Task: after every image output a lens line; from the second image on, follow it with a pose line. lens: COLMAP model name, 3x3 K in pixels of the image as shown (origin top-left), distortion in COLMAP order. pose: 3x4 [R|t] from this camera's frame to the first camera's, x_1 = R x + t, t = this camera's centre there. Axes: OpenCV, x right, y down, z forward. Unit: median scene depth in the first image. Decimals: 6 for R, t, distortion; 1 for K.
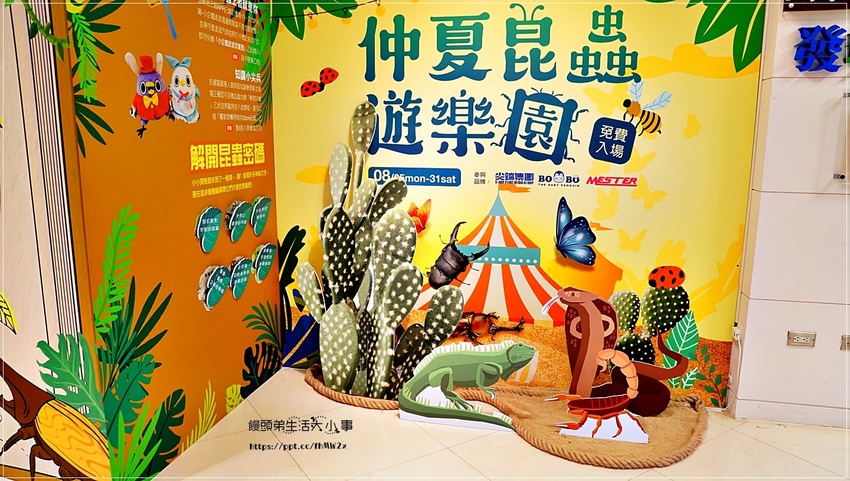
lens RADIAL K [[659.5, 0, 425.0], [0, 659.5, 240.5], [0, 0, 1]] dist [-0.009387, -0.000136]
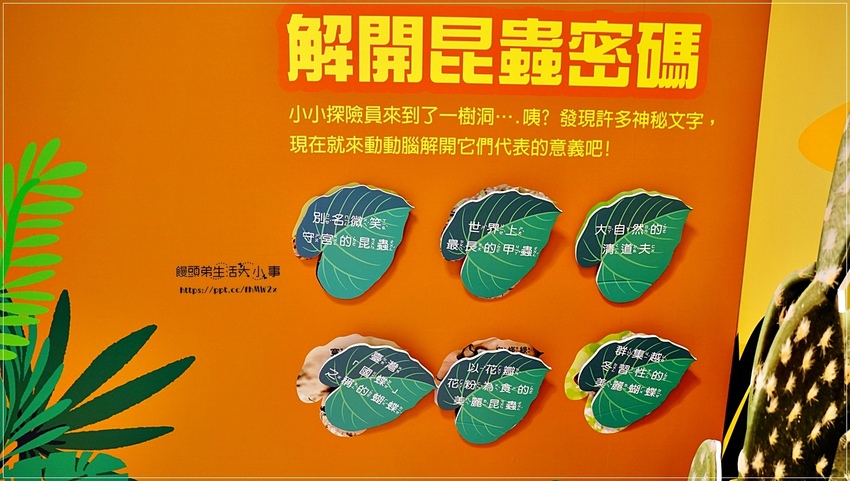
lens RADIAL K [[621.1, 0, 425.0], [0, 621.1, 240.5], [0, 0, 1]] dist [-0.111114, 0.108009]
pose [[0.212979, 0.186546, -0.959083, 0.023868], [-0.177026, 0.972726, 0.149888, -0.070253], [0.960886, 0.137859, 0.240194, 0.845012]]
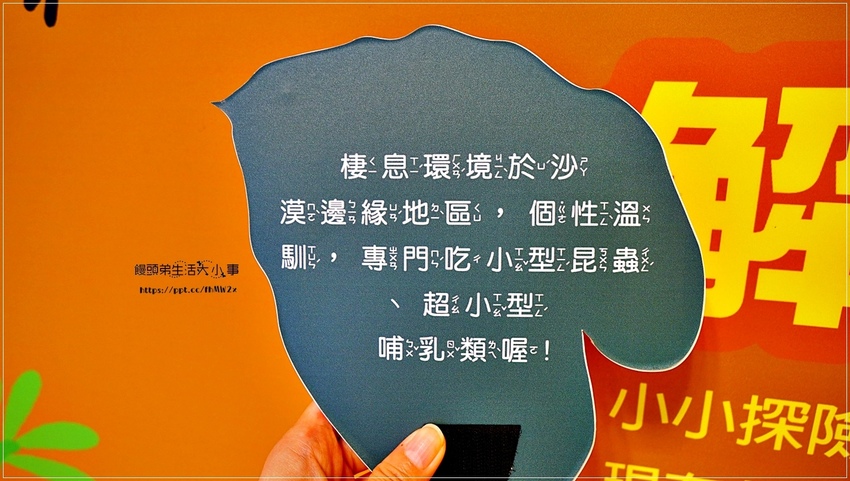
lens RADIAL K [[621.1, 0, 425.0], [0, 621.1, 240.5], [0, 0, 1]] dist [-0.111114, 0.108009]
pose [[-0.090546, 0.308495, -0.946907, -0.213397], [-0.147915, 0.936101, 0.319119, -0.123396], [0.984846, 0.168957, -0.039129, 0.816159]]
